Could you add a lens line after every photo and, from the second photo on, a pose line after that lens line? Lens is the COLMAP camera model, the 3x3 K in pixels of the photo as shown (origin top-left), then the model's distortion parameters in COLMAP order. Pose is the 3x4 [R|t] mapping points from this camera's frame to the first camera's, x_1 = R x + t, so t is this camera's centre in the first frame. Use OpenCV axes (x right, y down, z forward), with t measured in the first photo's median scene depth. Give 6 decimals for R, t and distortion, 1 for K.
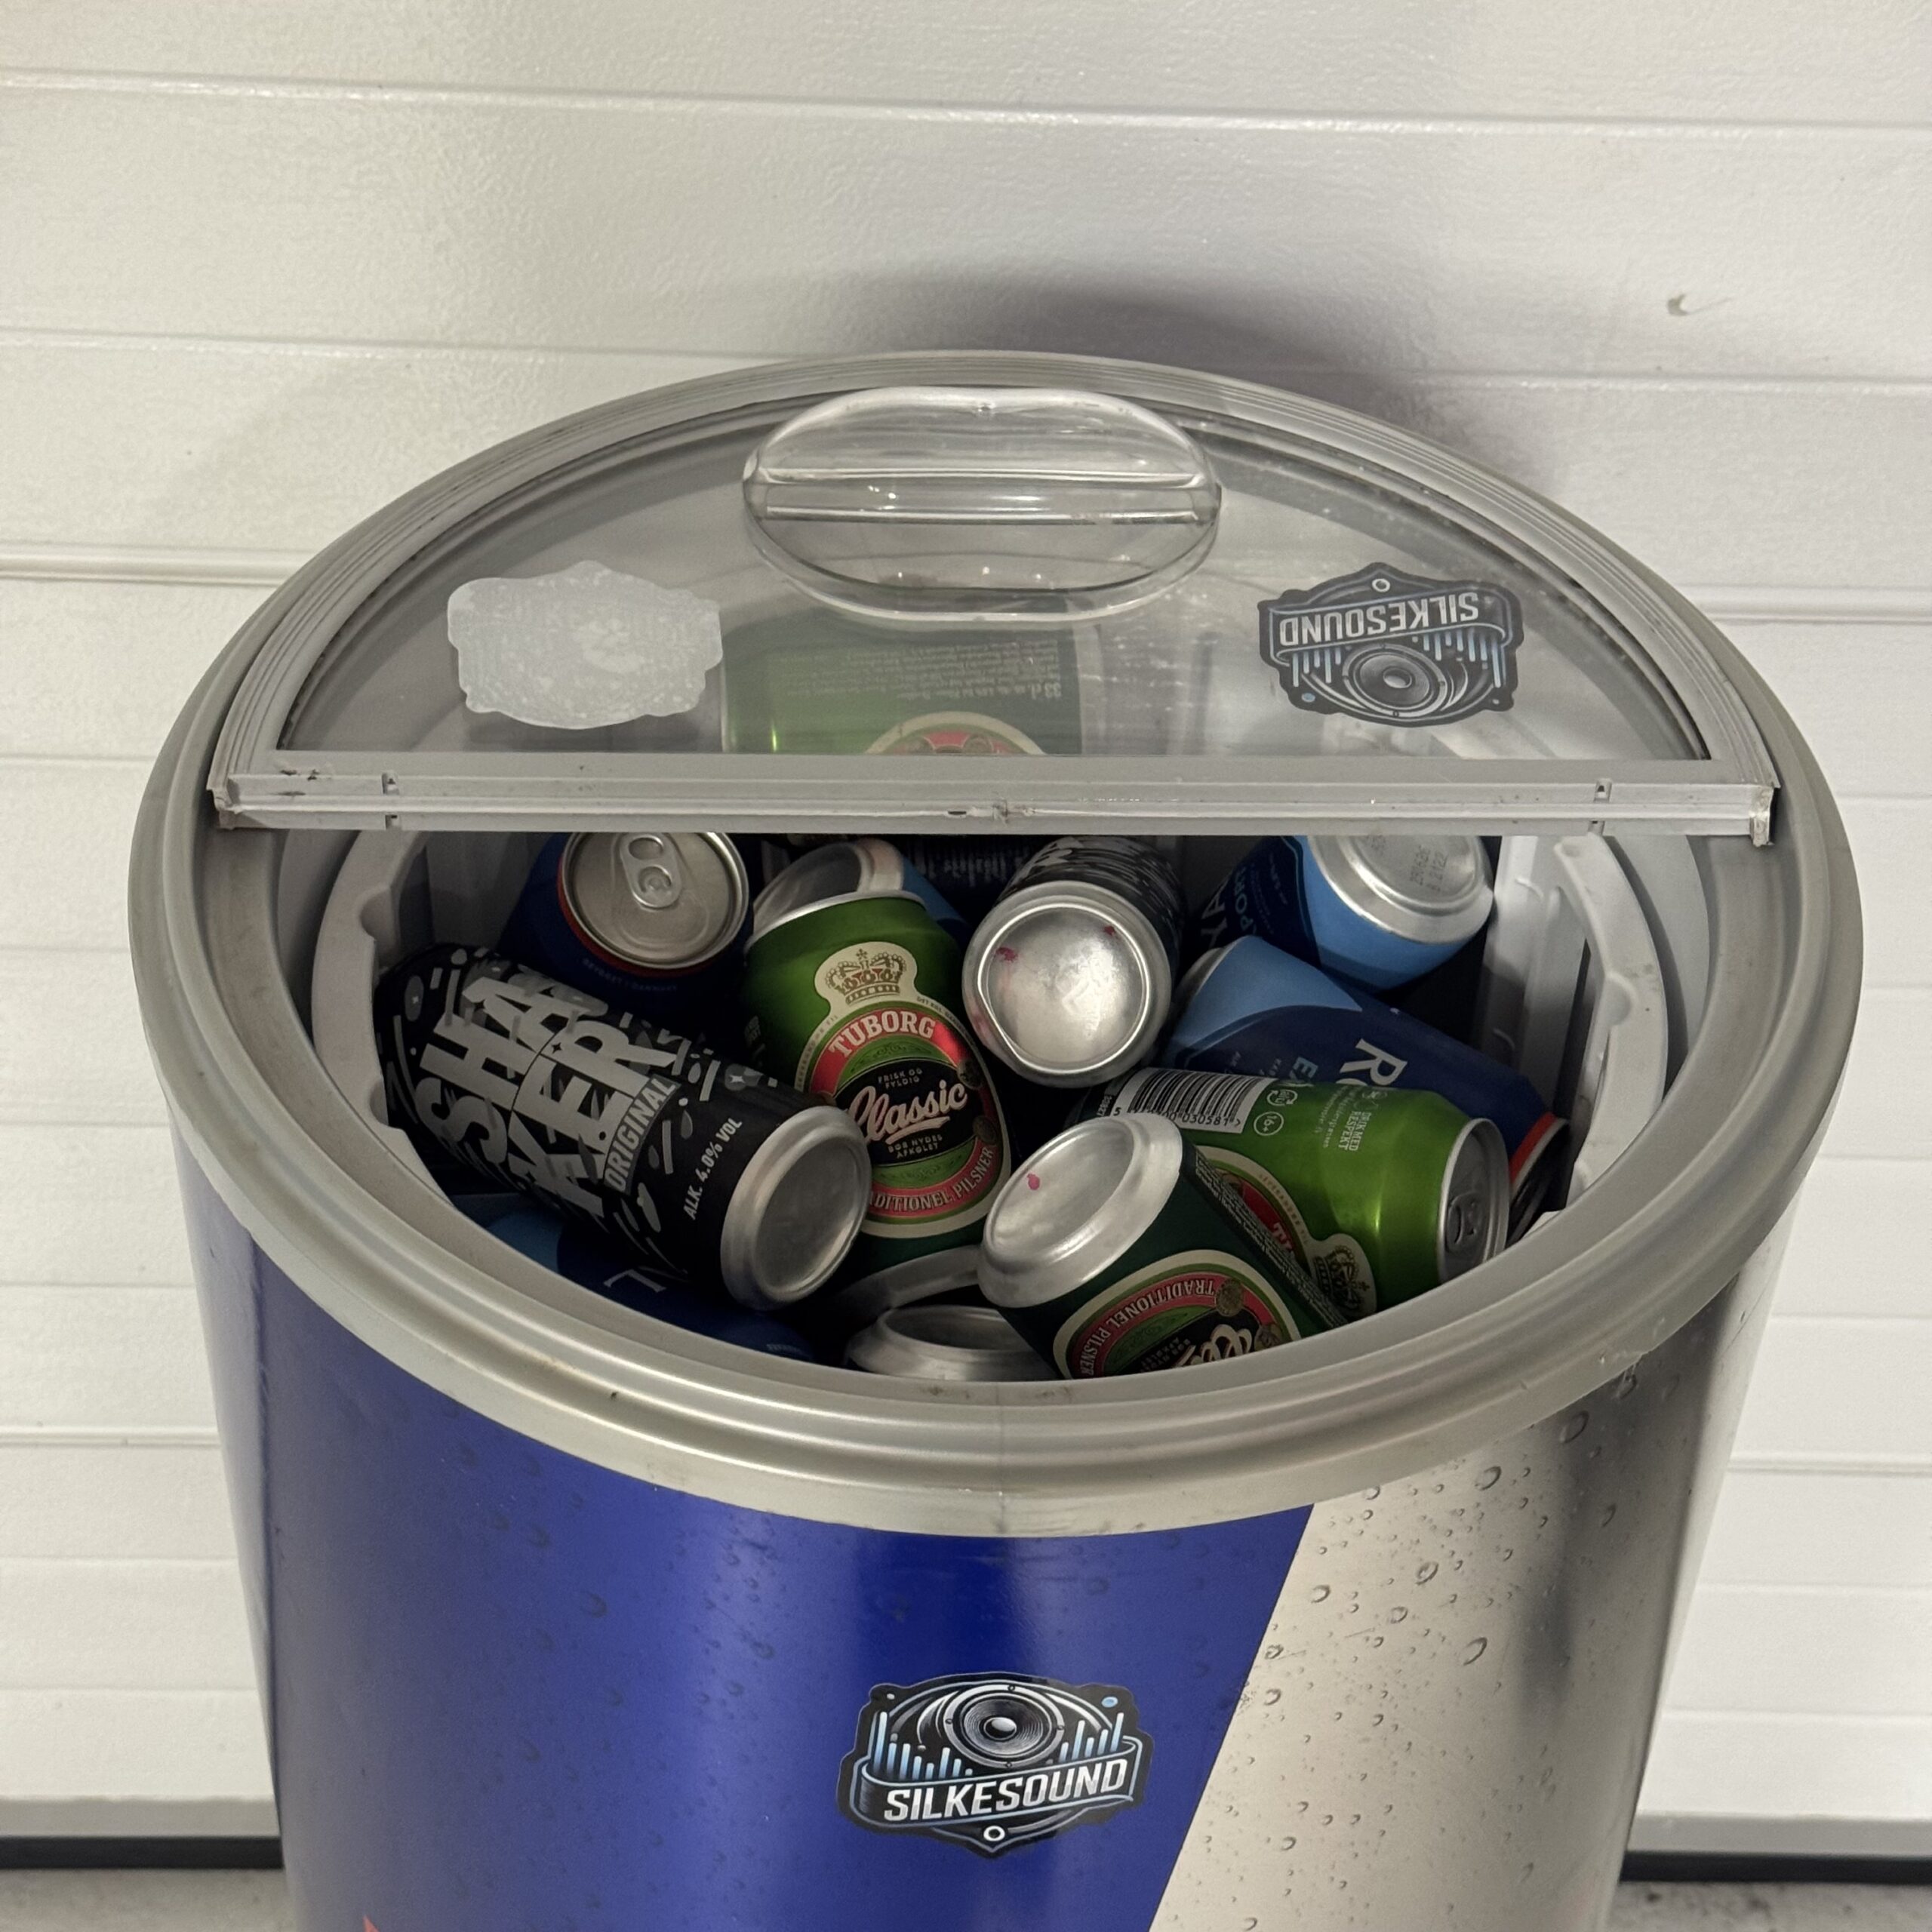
lens RADIAL K [[3594.2, 0, 966.0], [0, 3594.2, 966.0], [0, 0, 1]] dist [0.190983, -0.399205]
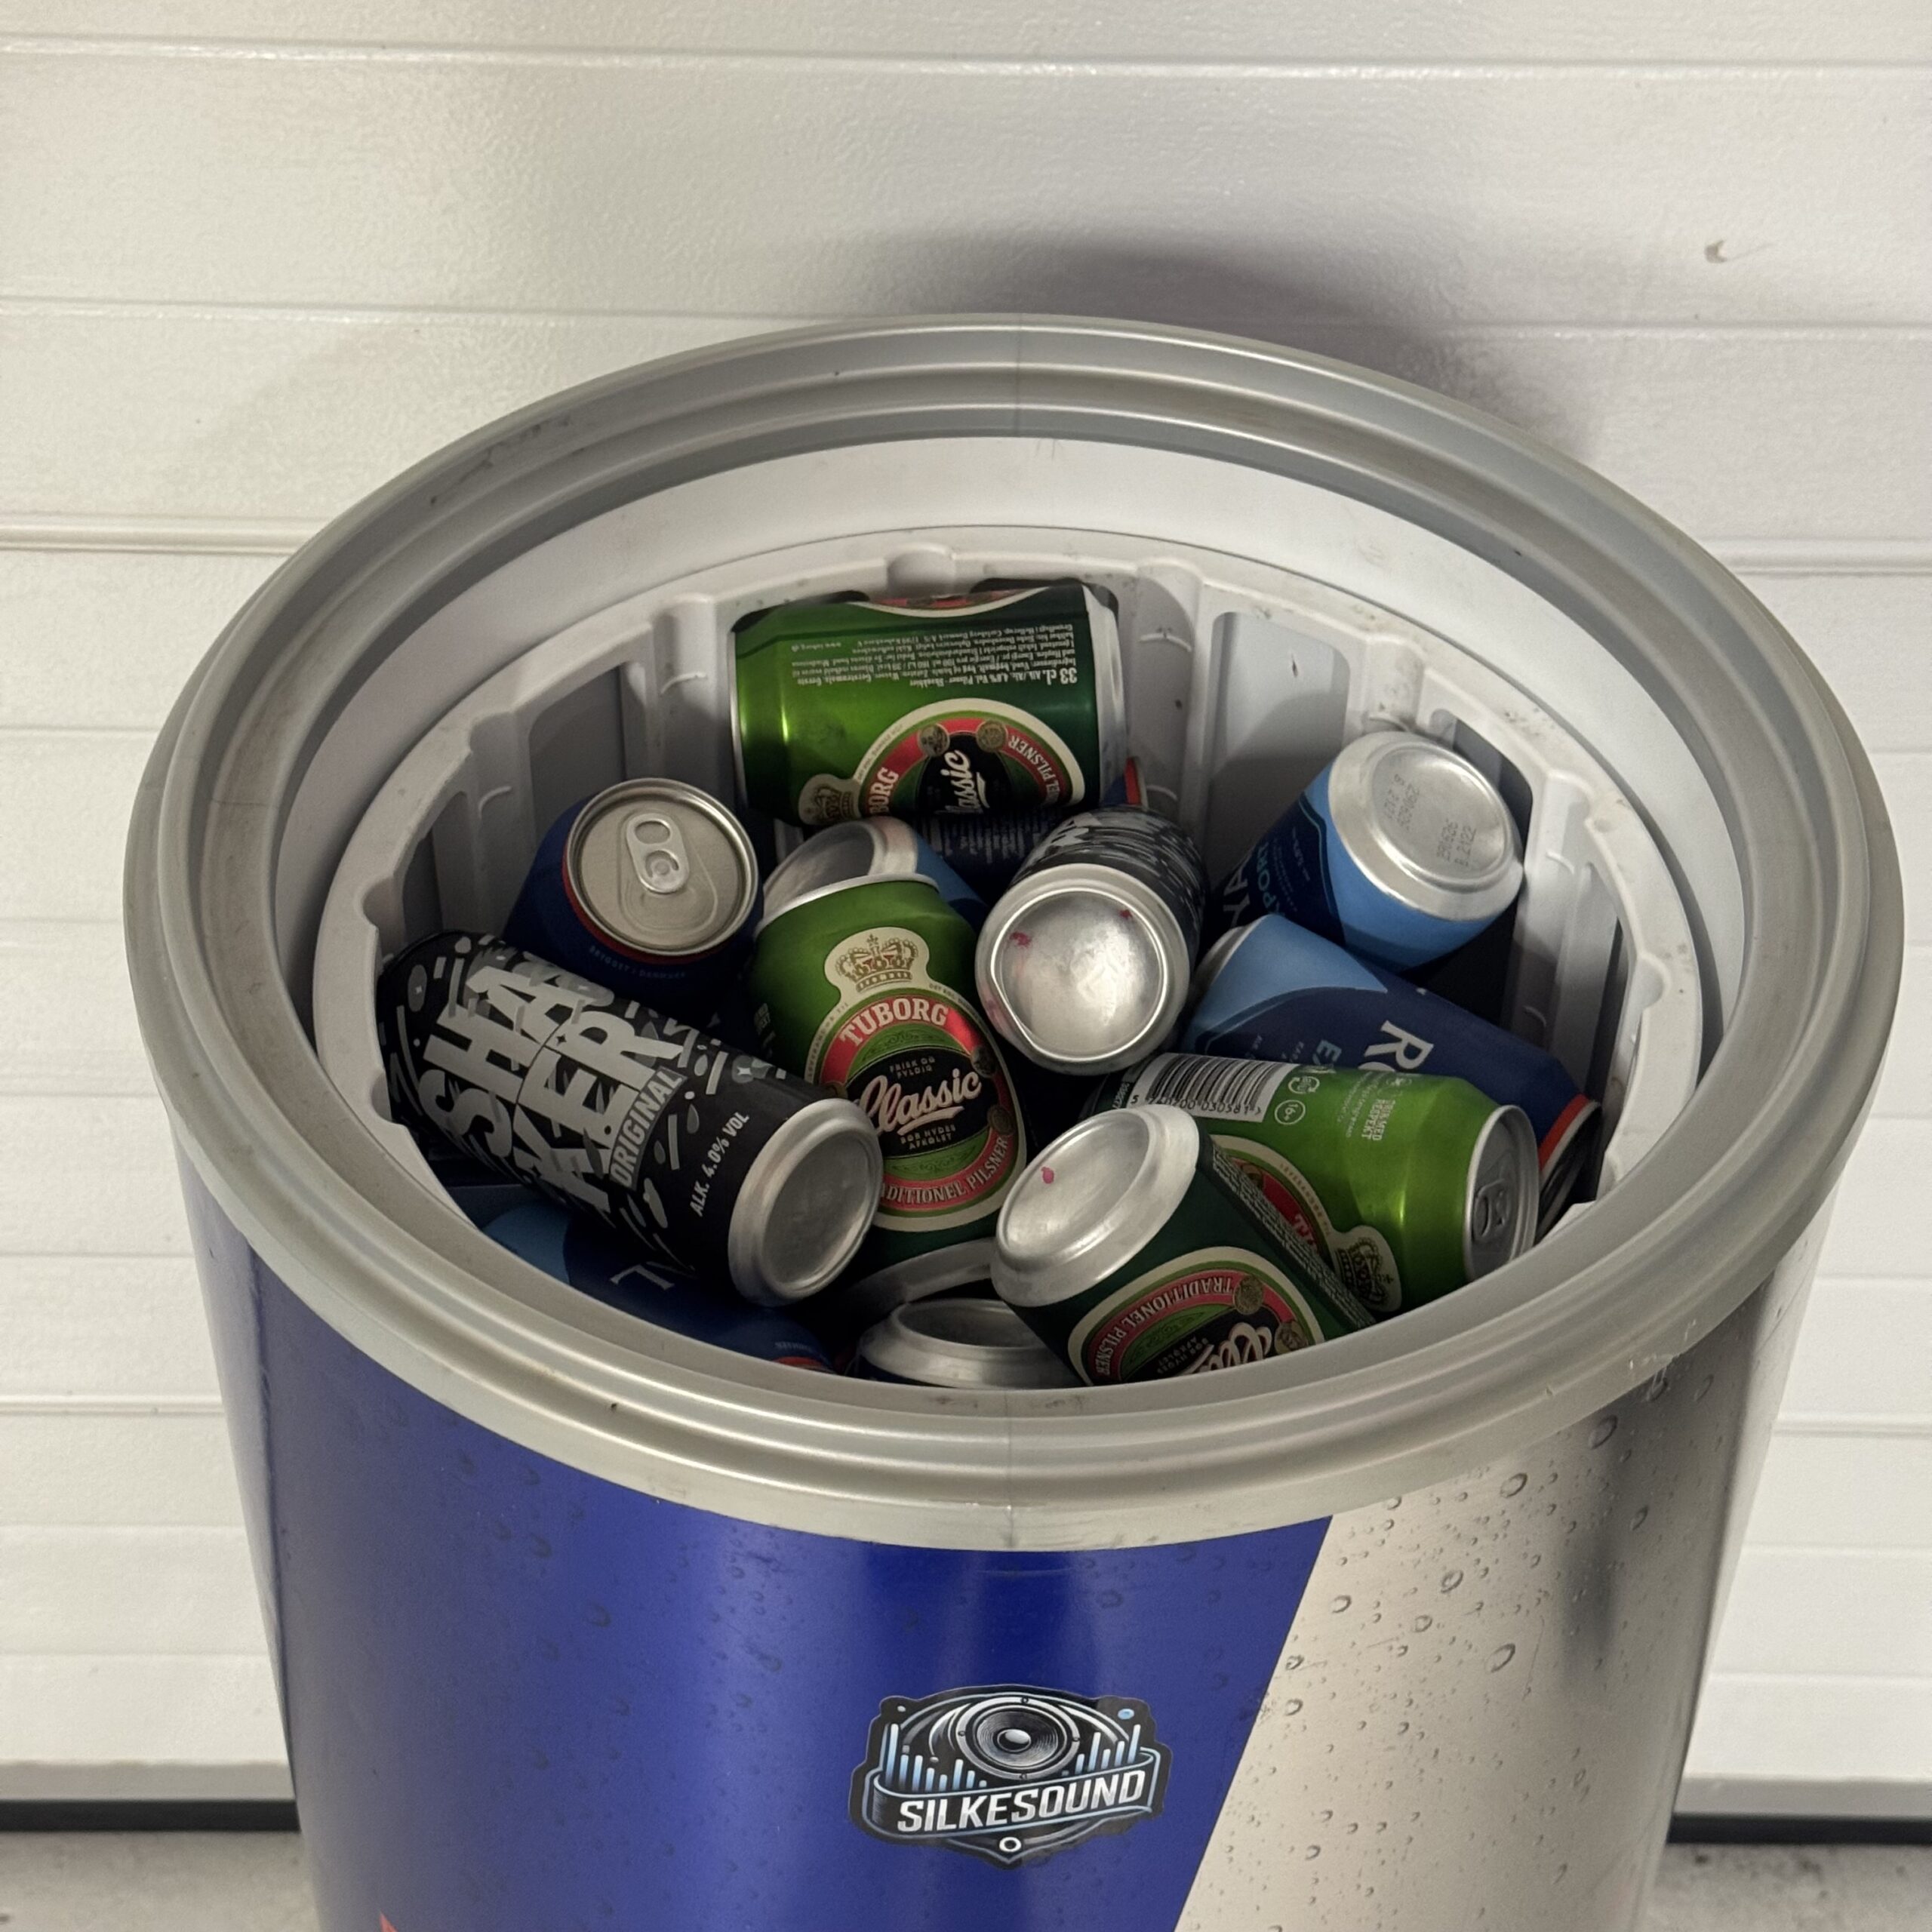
lens RADIAL K [[3595.7, 0, 925.7], [0, 3595.7, 962.9], [0, 0, 1]] dist [0.183228, -0.344229]
pose [[0.999644, -0.007211, -0.025703, 0.010785], [0.007724, 0.999772, 0.019902, -0.016724], [0.025554, -0.020094, 0.999471, 0.022877]]
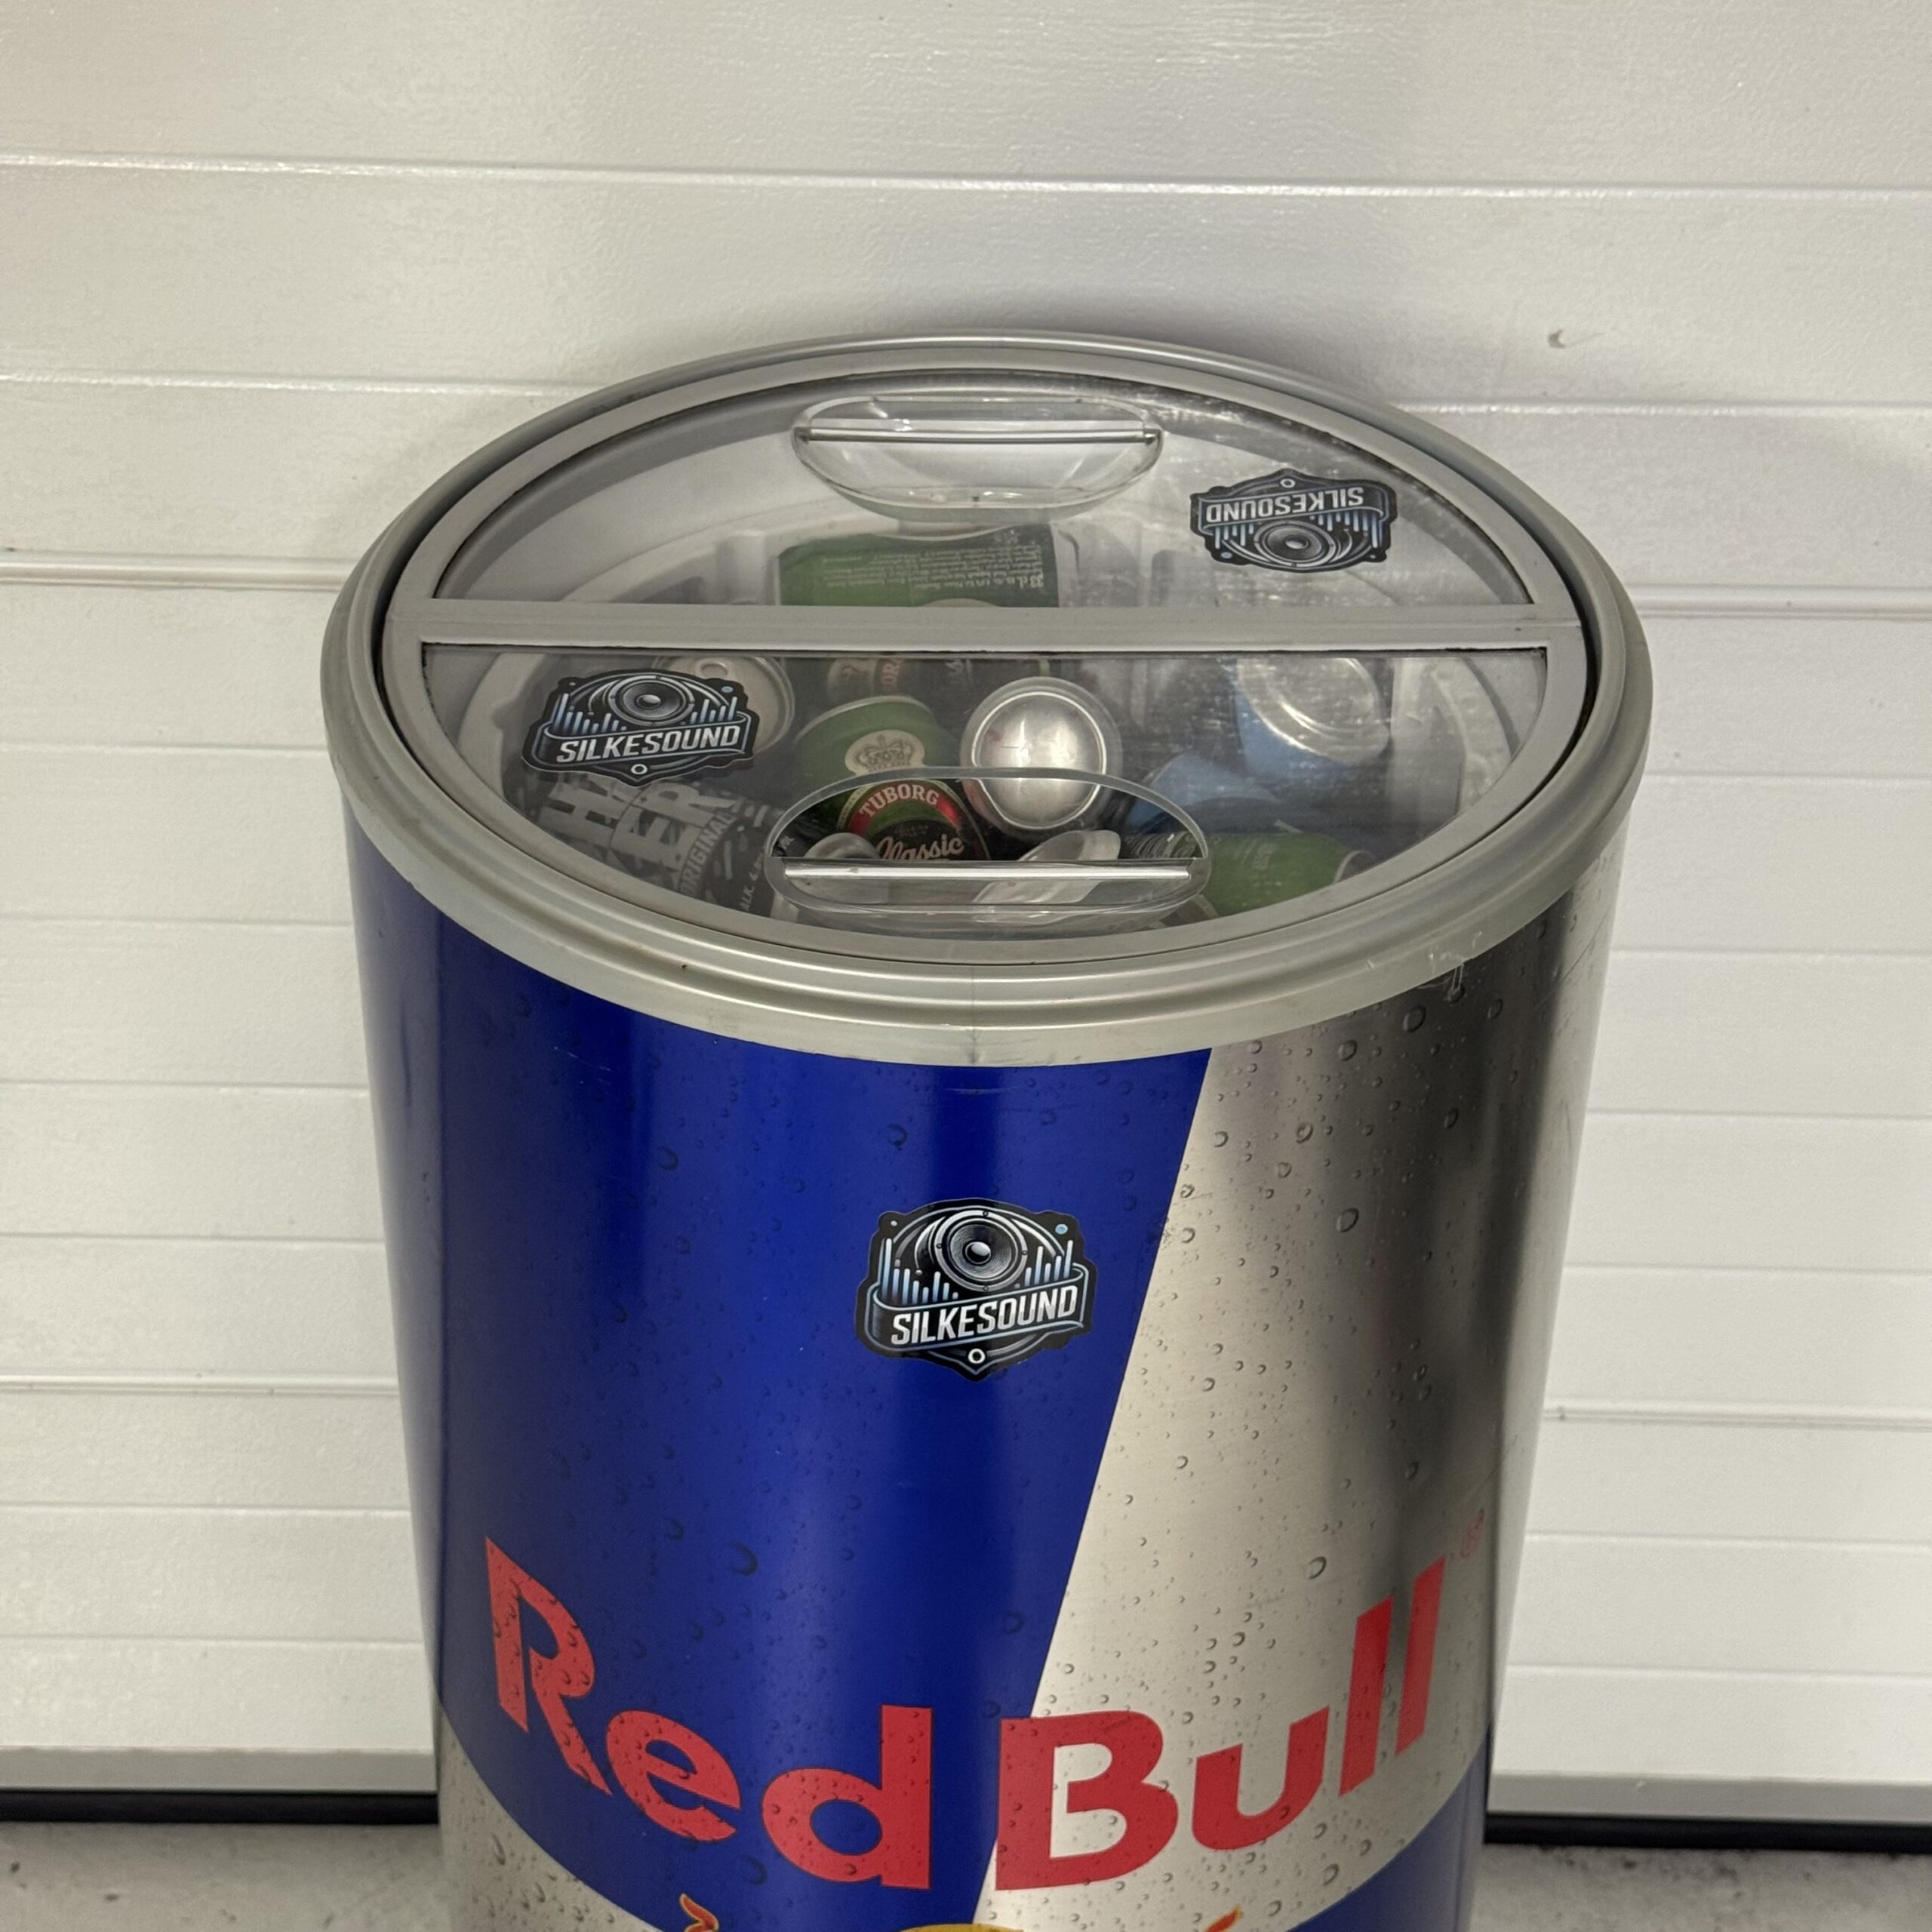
lens RADIAL K [[3608.6, 0, 942.0], [0, 3608.6, 960.2], [0, 0, 1]] dist [0.173295, -0.228390]
pose [[0.999464, -0.004648, -0.032394, 0.034438], [0.000617, 0.992362, -0.123357, 0.234686], [0.032720, 0.123271, 0.991834, -0.269677]]
